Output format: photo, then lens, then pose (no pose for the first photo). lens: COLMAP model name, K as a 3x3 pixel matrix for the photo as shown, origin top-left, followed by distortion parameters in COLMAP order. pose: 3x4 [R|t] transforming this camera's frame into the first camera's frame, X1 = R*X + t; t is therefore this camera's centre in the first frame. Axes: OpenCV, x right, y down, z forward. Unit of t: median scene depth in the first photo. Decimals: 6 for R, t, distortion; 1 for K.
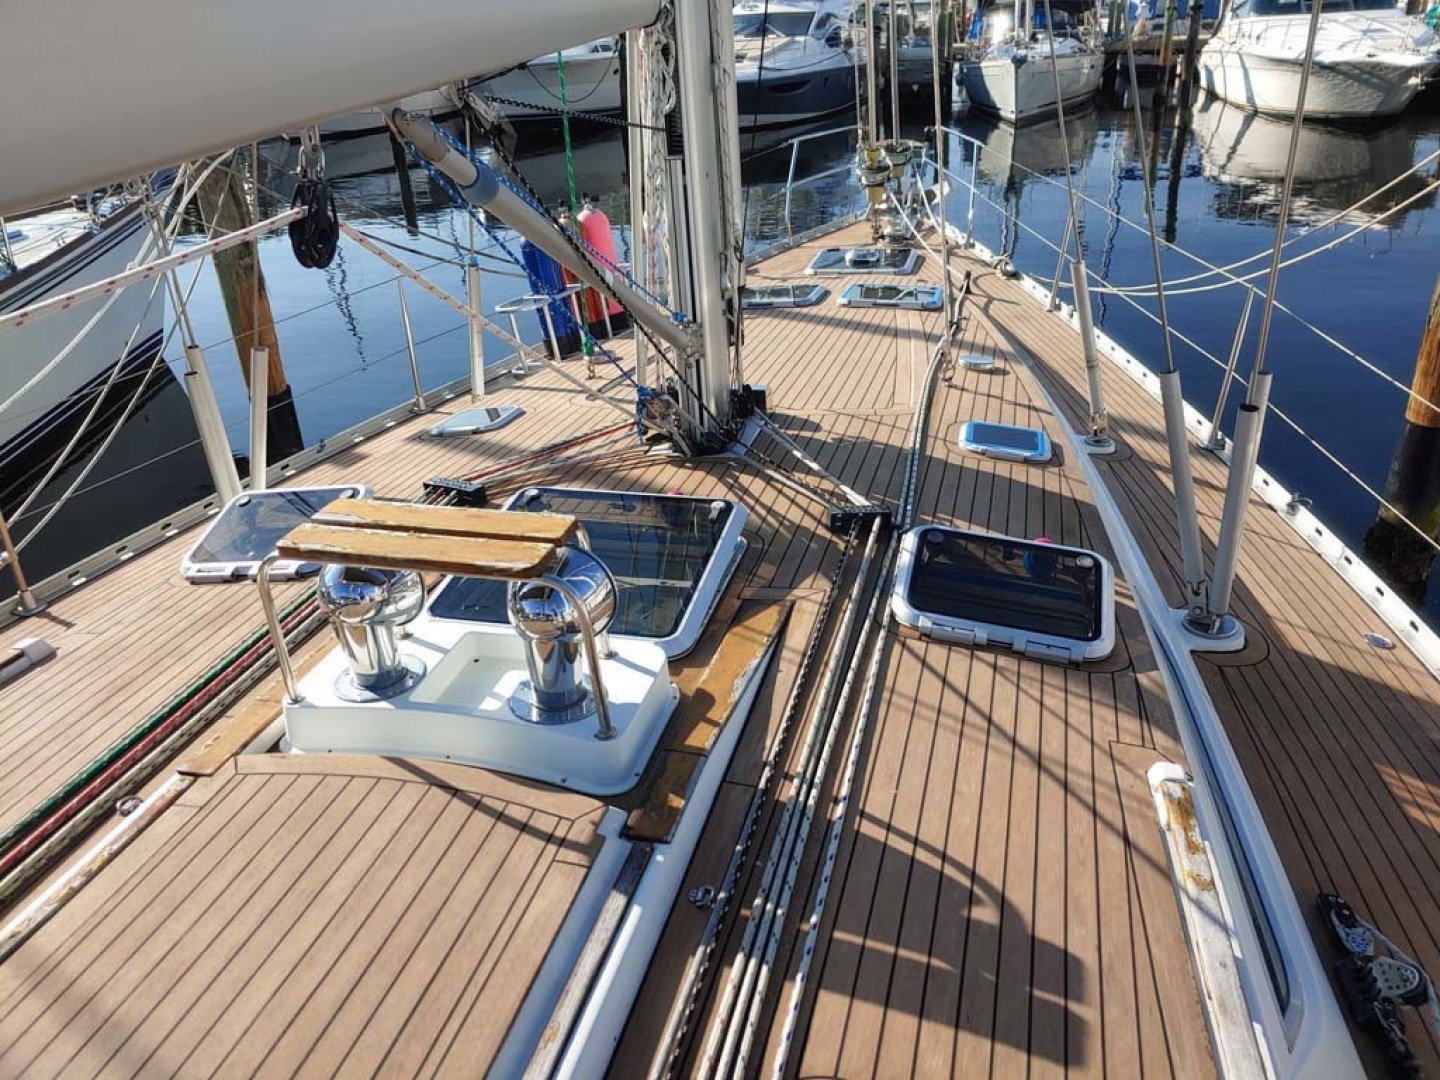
lens RADIAL K [[1054.9, 0, 734.5], [0, 1054.9, 515.7], [0, 0, 1]] dist [0.077331, -0.144573]
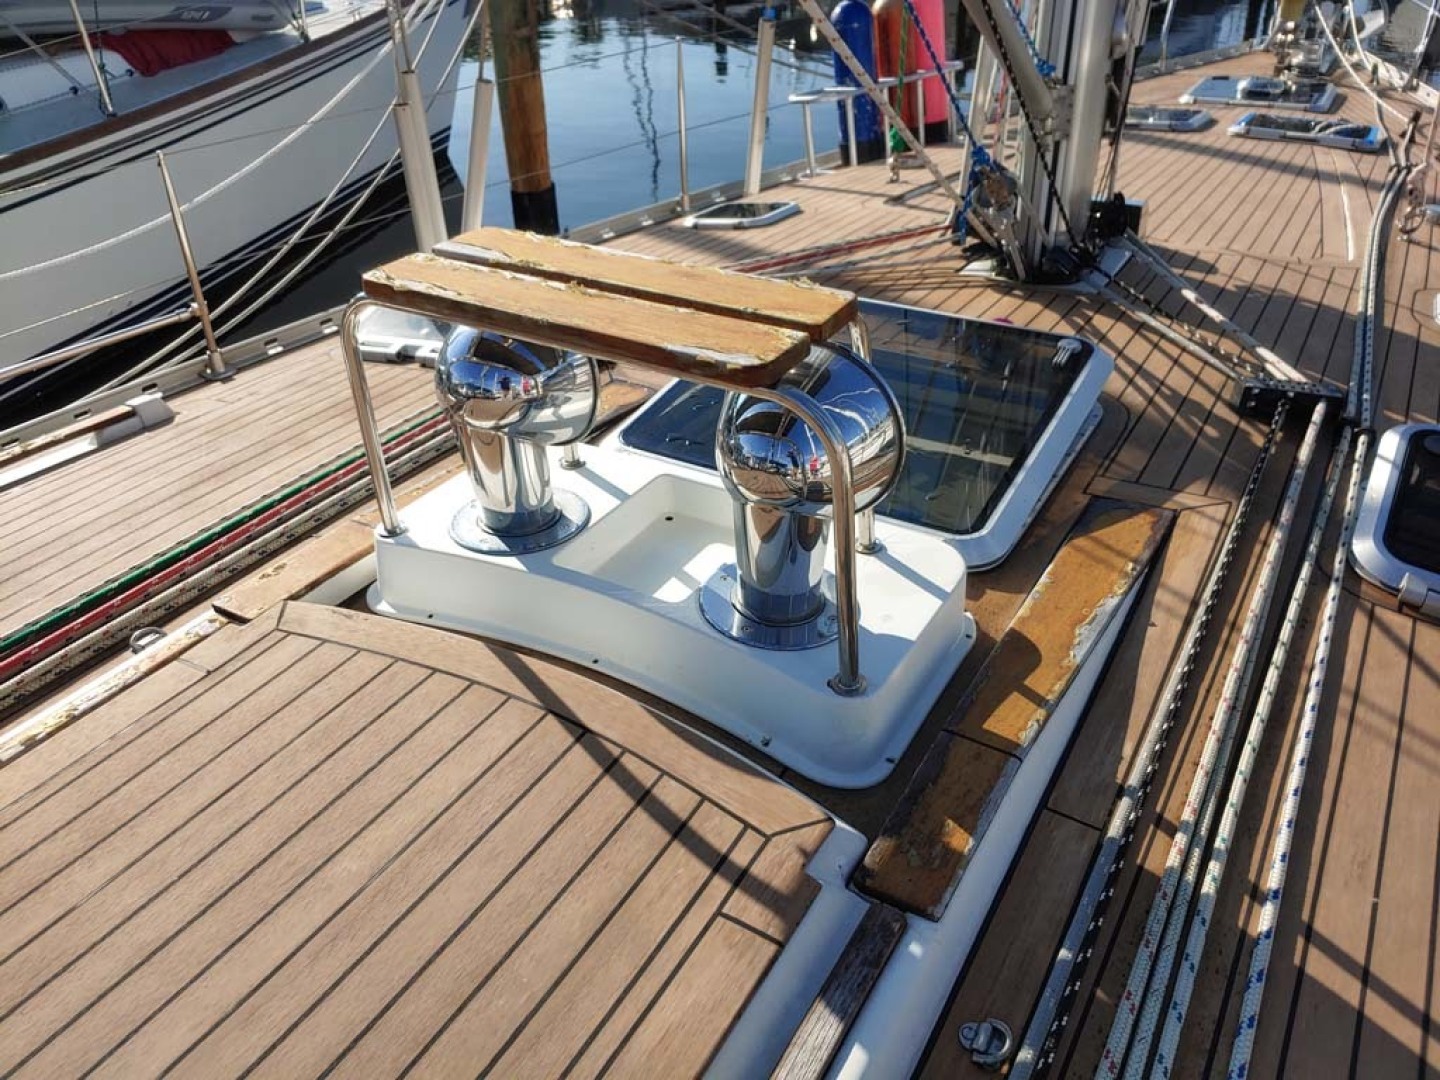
lens RADIAL K [[1054.9, 0, 734.5], [0, 1054.9, 515.7], [0, 0, 1]] dist [0.077331, -0.144573]
pose [[0.959285, 0.168347, -0.226786, -0.057500], [-0.141101, 0.981219, 0.131532, 0.043804], [0.244670, -0.094177, 0.965022, 0.386111]]
